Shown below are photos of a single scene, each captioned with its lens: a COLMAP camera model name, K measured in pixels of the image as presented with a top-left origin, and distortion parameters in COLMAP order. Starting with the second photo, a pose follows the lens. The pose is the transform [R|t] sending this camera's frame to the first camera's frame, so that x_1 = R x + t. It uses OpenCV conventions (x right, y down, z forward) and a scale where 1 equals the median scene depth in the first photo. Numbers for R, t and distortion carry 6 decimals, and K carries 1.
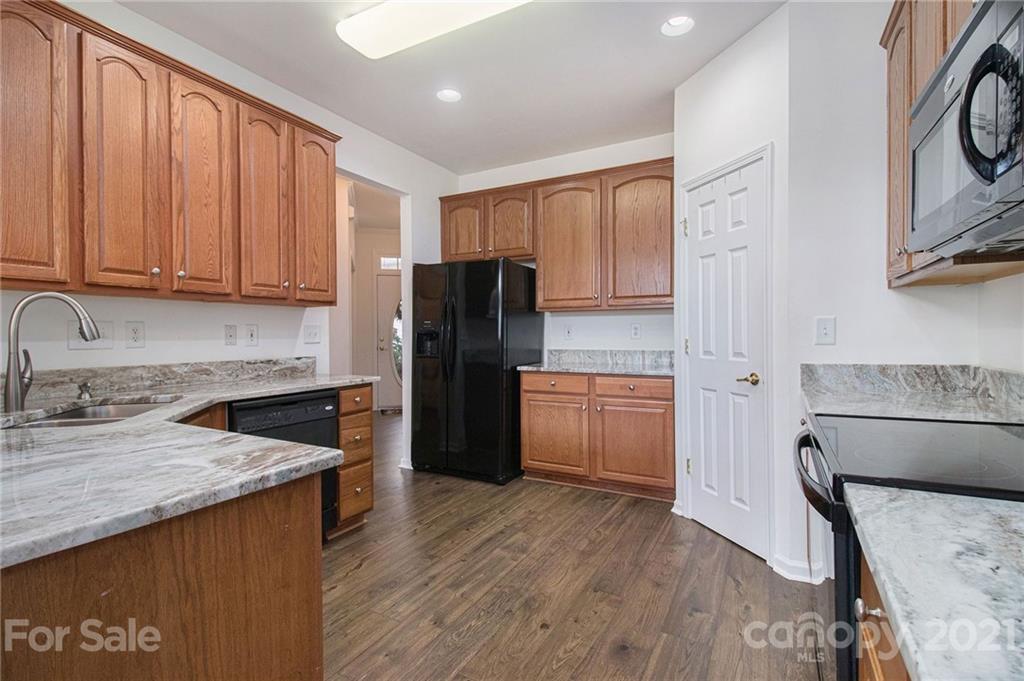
lens RADIAL K [[475.1, 0, 494.9], [0, 475.1, 335.1], [0, 0, 1]] dist [0.014719, -0.001983]
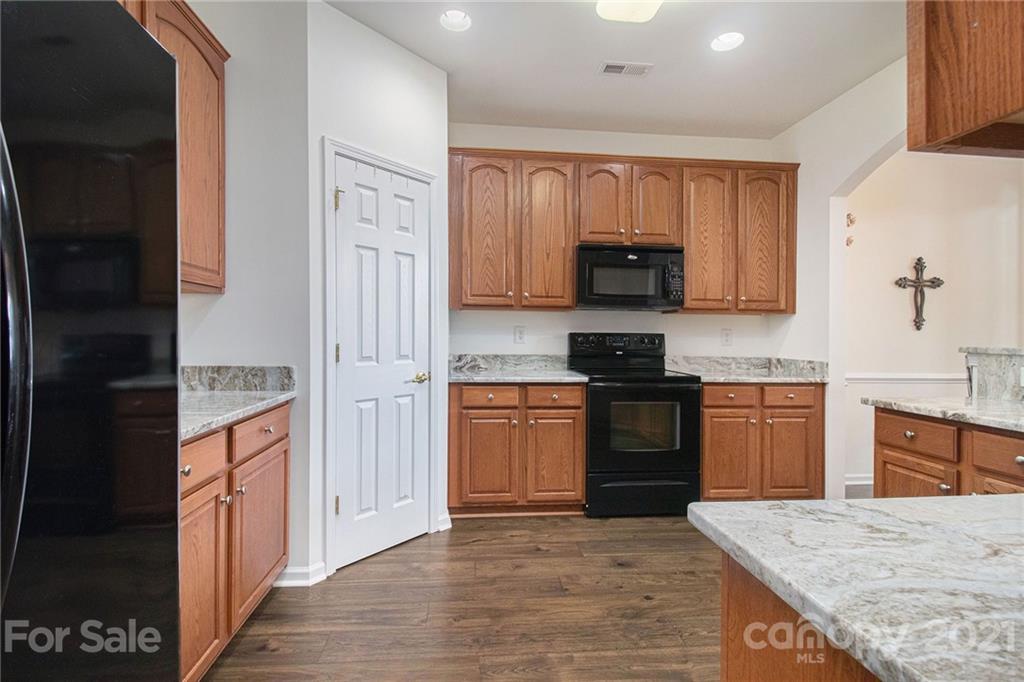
lens RADIAL K [[475.1, 0, 510.9], [0, 475.1, 334.8], [0, 0, 1]] dist [0.014719, -0.001983]
pose [[-0.578273, -0.002632, 0.815839, -0.500767], [-0.005997, 0.999981, -0.001025, -0.006710], [-0.815821, -0.005485, -0.578278, 1.534006]]
